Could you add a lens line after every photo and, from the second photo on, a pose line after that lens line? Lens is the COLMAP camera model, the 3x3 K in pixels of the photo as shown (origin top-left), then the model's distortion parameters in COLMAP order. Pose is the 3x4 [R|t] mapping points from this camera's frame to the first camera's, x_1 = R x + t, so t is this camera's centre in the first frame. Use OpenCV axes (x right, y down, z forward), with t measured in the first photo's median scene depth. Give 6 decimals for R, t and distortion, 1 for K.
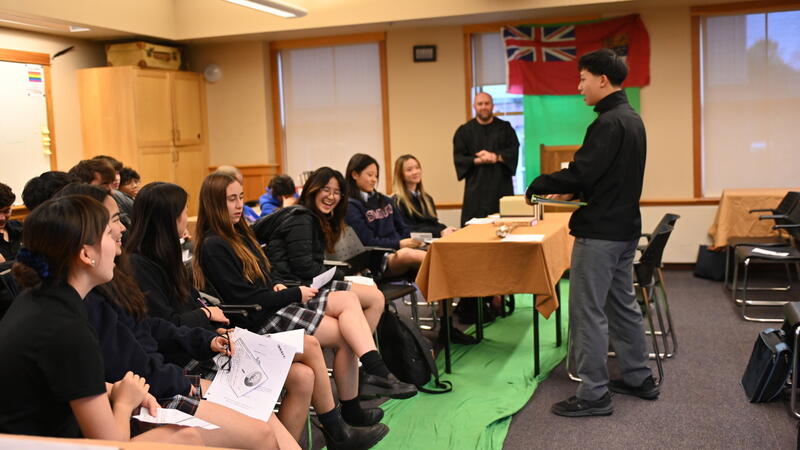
lens RADIAL K [[811.7, 0, 399.5], [0, 811.7, 199.1], [0, 0, 1]] dist [0.010570, 0.000000]
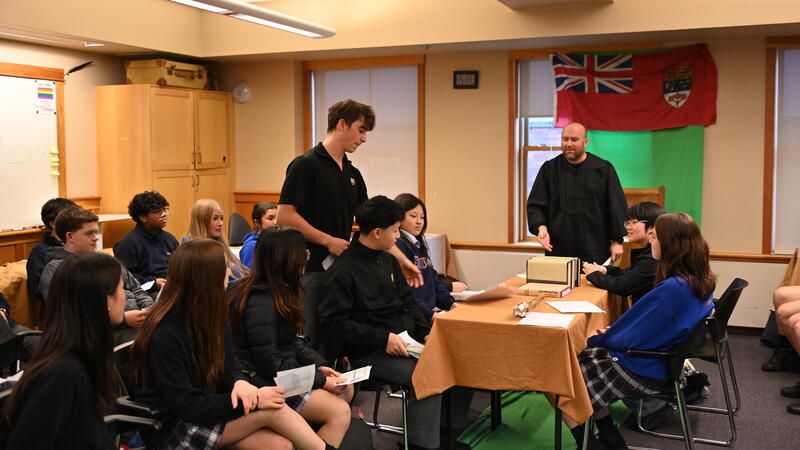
lens RADIAL K [[788.0, 0, 402.4], [0, 788.0, 198.1], [0, 0, 1]] dist [-0.001590, 0.000000]
pose [[0.996013, 0.042981, -0.078165, 0.036602], [-0.044092, 0.998949, -0.012542, -0.032373], [0.077544, 0.015938, 0.996862, 0.112587]]
